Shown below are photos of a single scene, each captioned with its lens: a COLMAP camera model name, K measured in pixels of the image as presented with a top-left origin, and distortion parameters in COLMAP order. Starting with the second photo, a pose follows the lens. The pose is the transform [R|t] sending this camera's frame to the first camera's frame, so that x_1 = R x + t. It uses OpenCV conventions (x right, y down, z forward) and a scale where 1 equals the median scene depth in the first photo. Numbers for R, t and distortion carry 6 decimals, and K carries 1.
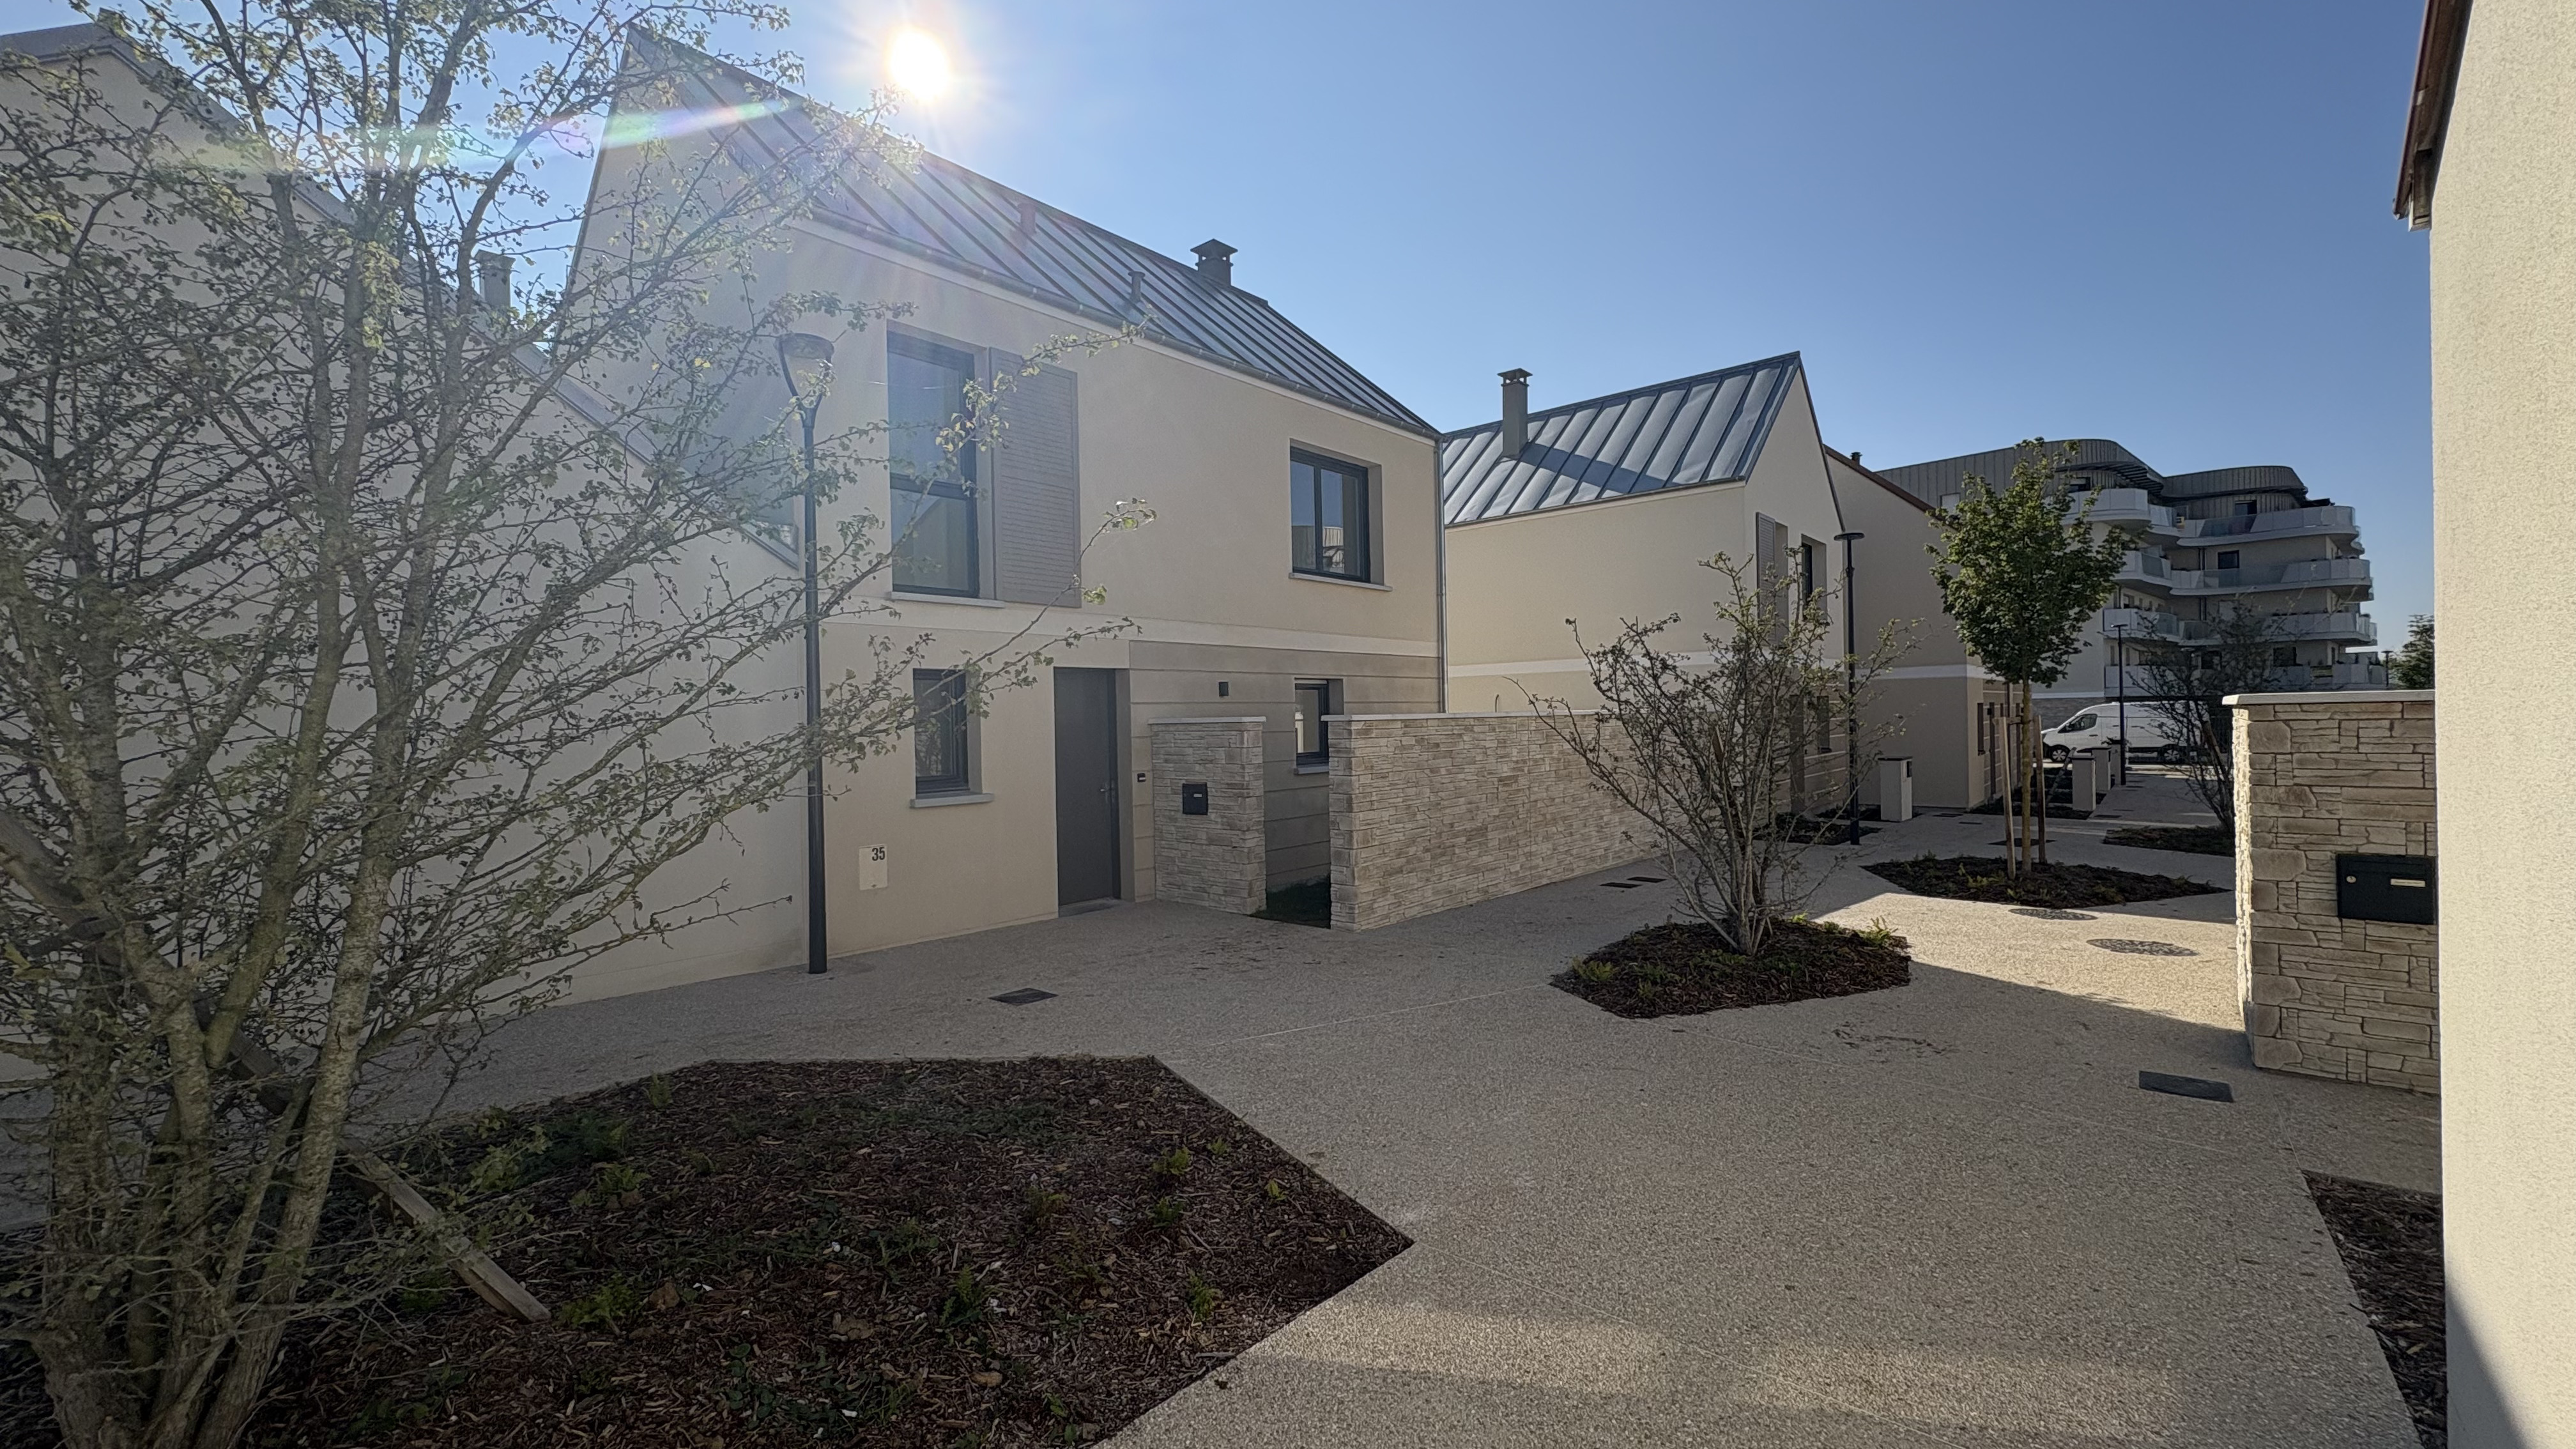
lens RADIAL K [[1019.3, 0, 1292.6], [0, 1019.3, 723.2], [0, 0, 1]] dist [0.003199, 0.000266]
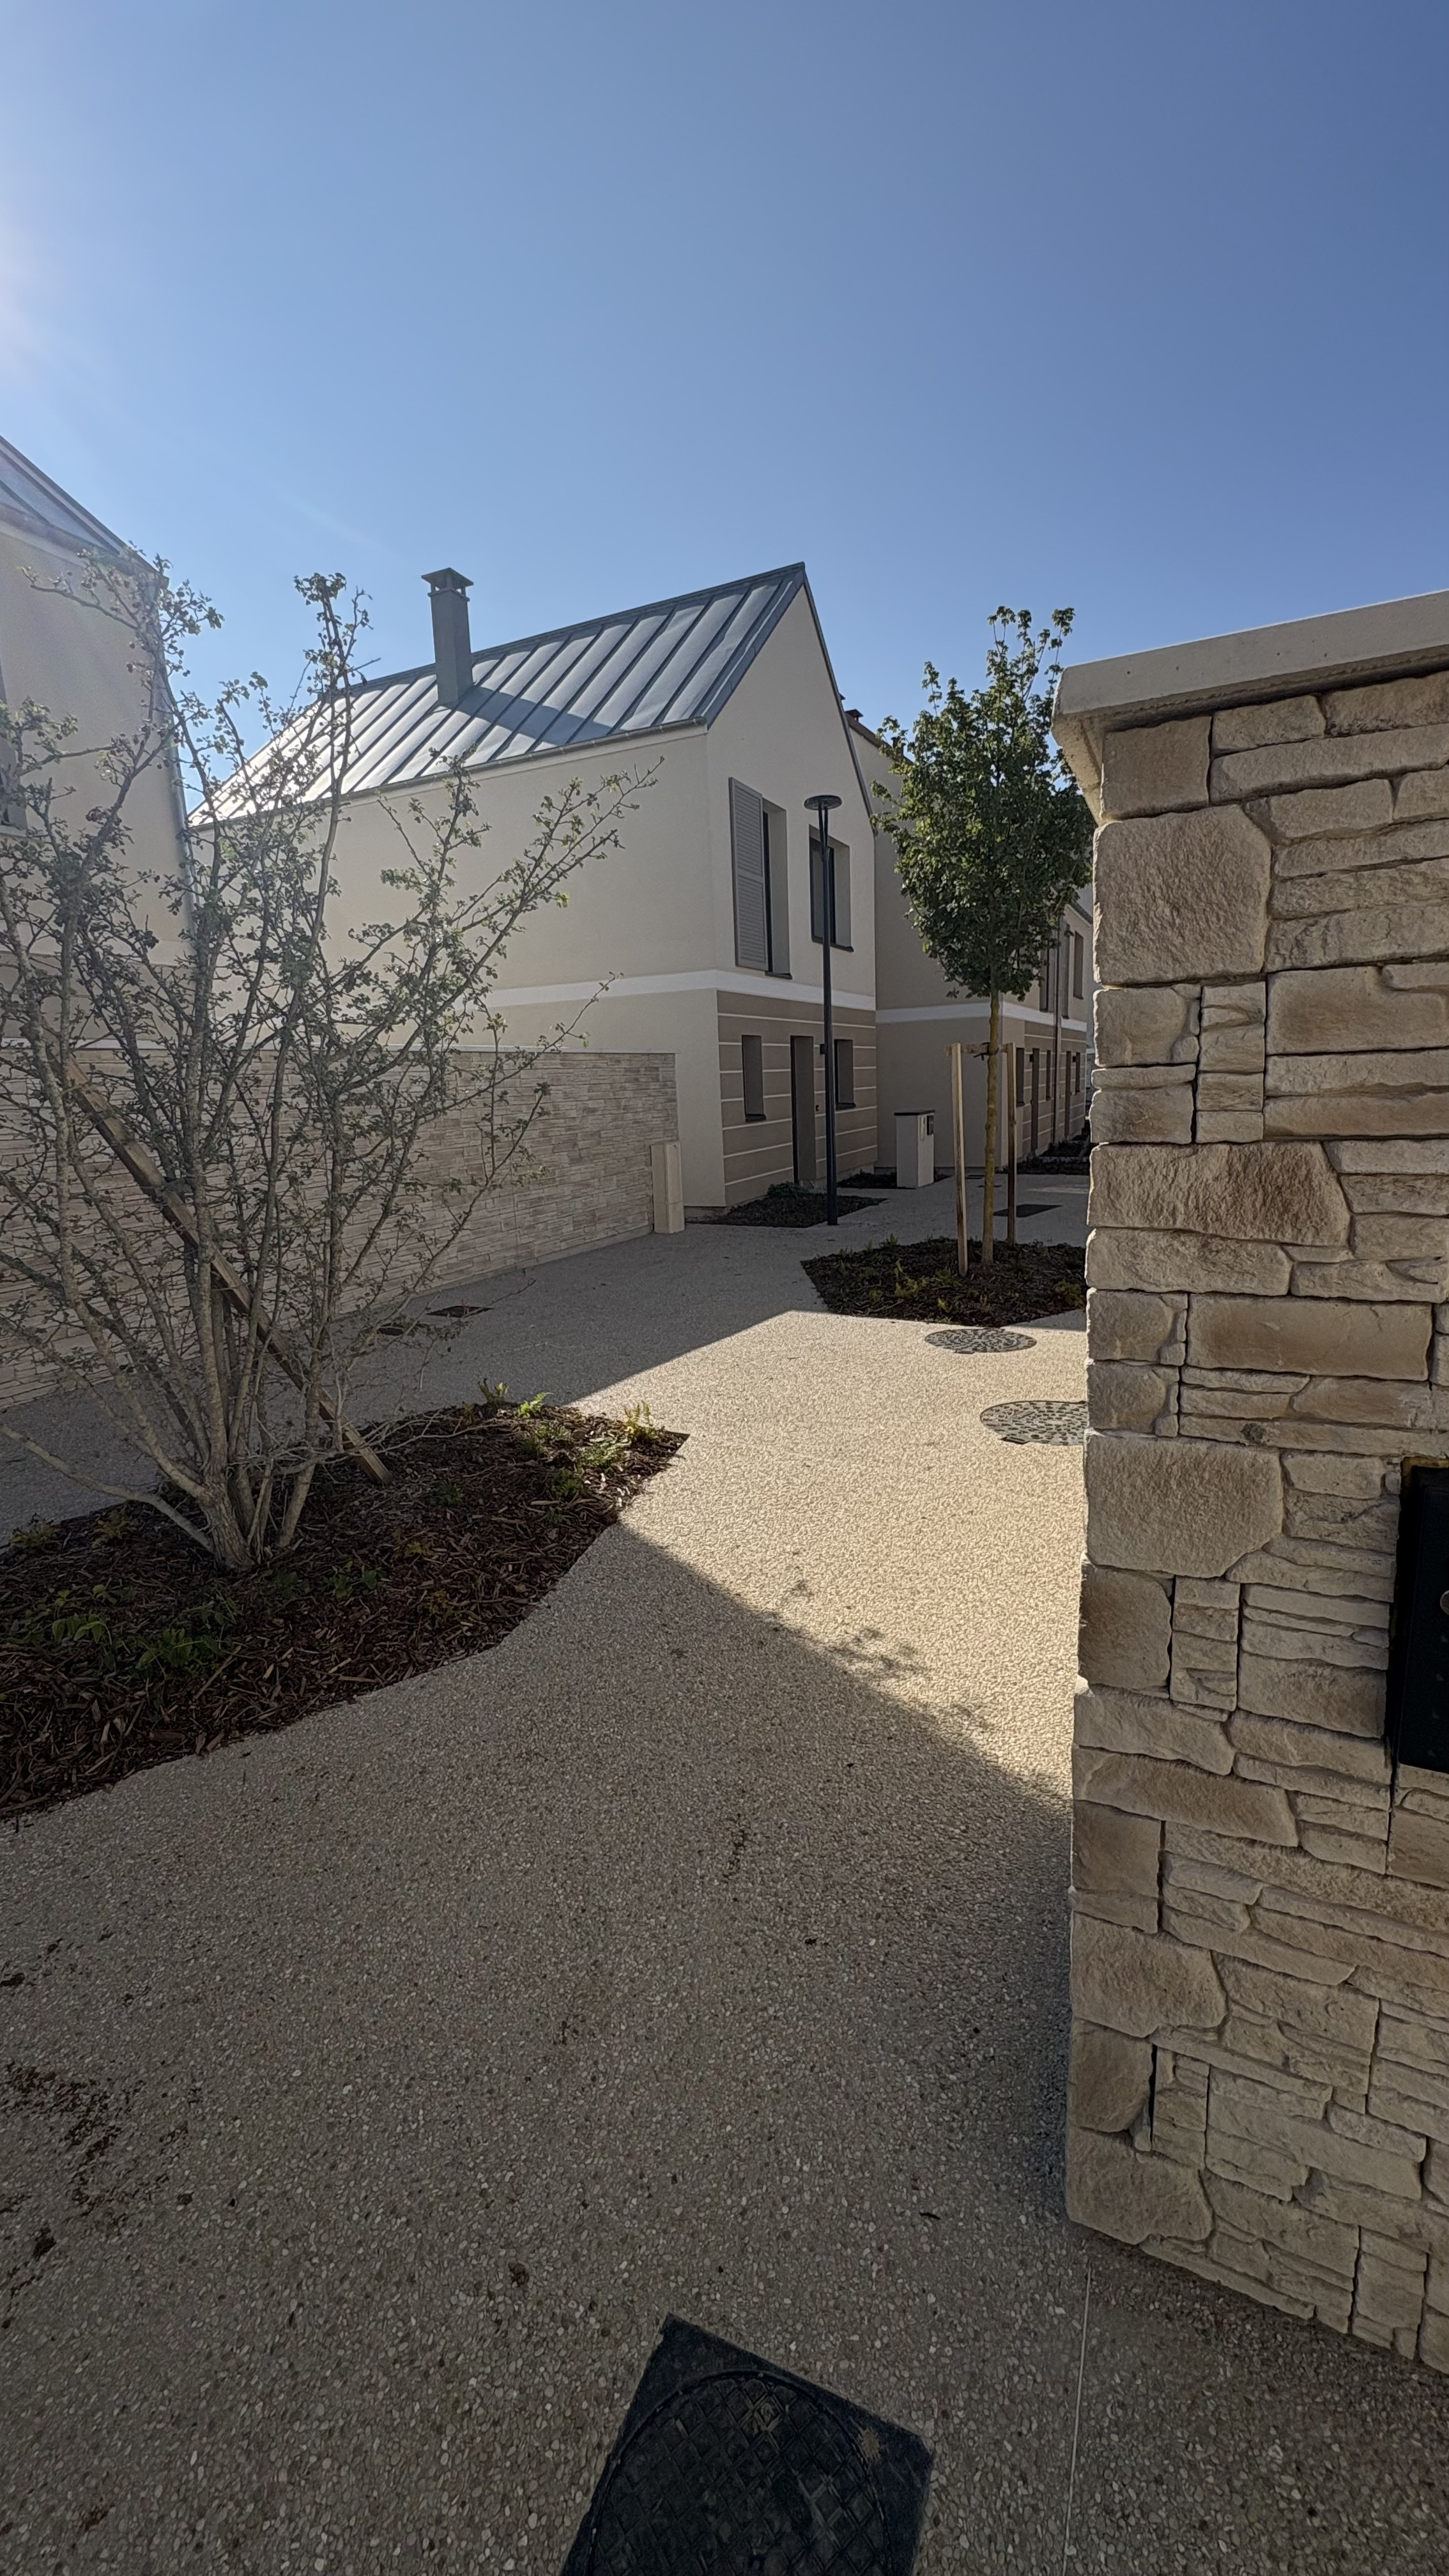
lens RADIAL K [[1019.3, 0, 725.2], [0, 1019.3, 1287.6], [0, 0, 1]] dist [0.003199, 0.000266]
pose [[0.963940, -0.073934, 0.255642, 0.229596], [0.024911, 0.981483, 0.189924, 0.013601], [-0.264950, -0.176707, 0.947932, 0.232145]]
